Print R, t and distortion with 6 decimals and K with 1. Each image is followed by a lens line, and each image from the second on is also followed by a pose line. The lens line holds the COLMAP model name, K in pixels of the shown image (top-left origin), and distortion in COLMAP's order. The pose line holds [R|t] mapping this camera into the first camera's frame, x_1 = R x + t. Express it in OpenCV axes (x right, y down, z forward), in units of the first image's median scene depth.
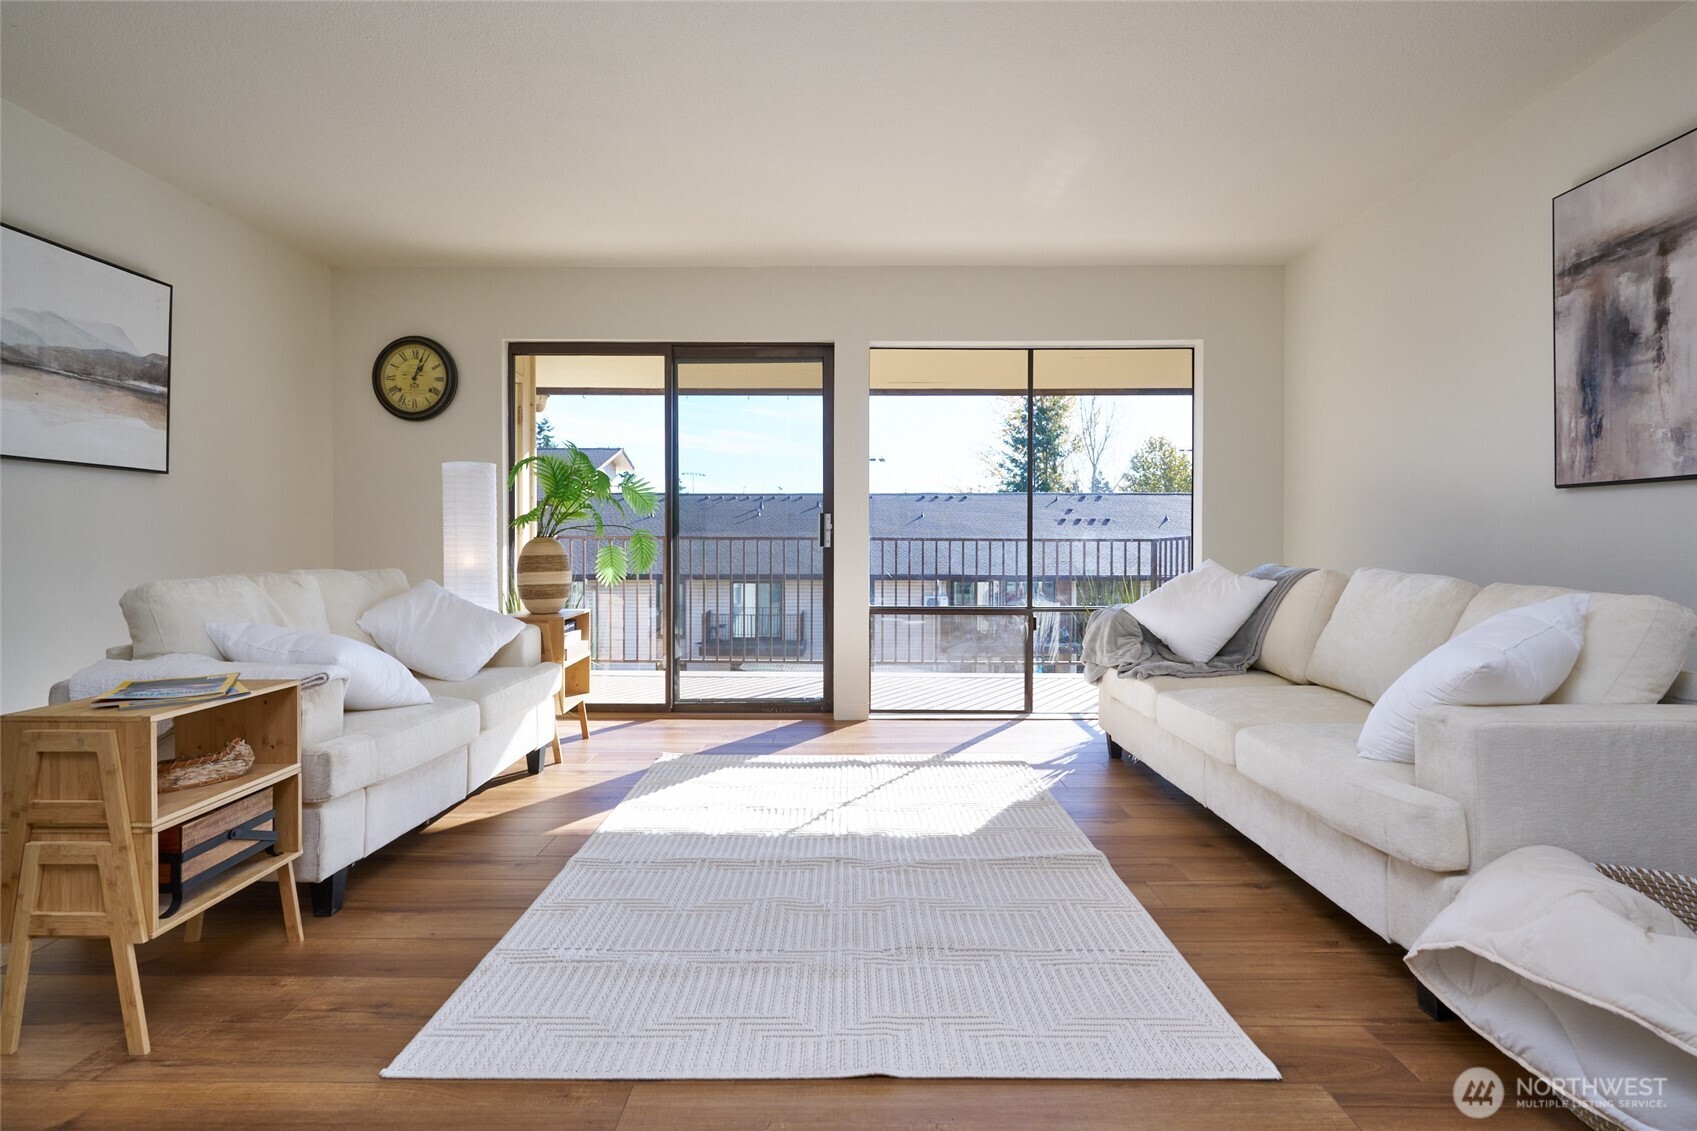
lens RADIAL K [[787.6, 0, 842.3], [0, 787.6, 554.3], [0, 0, 1]] dist [-0.005780, 0.001052]
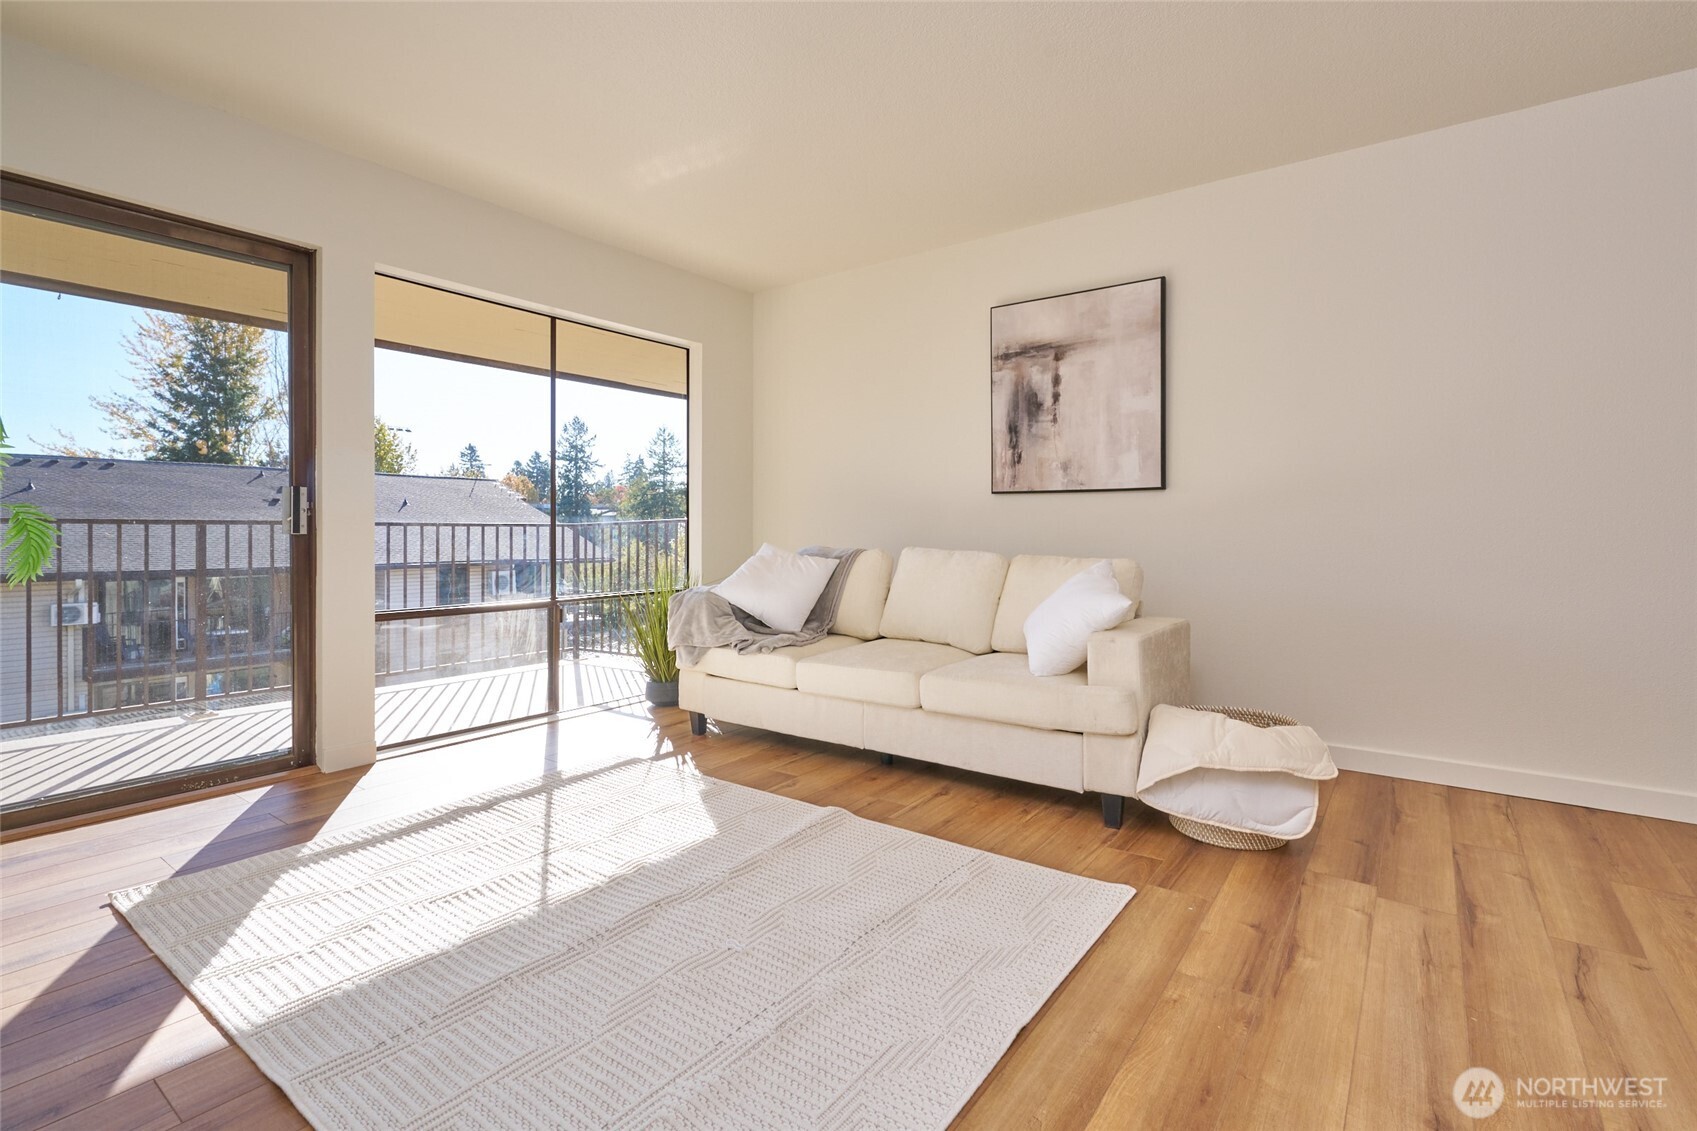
lens RADIAL K [[787.6, 0, 845.4], [0, 787.6, 540.5], [0, 0, 1]] dist [-0.005780, 0.001052]
pose [[0.584309, -0.012991, 0.811427, -0.522269], [0.010893, 0.999907, 0.008164, -0.006869], [-0.811458, 0.004069, 0.584396, 0.312564]]
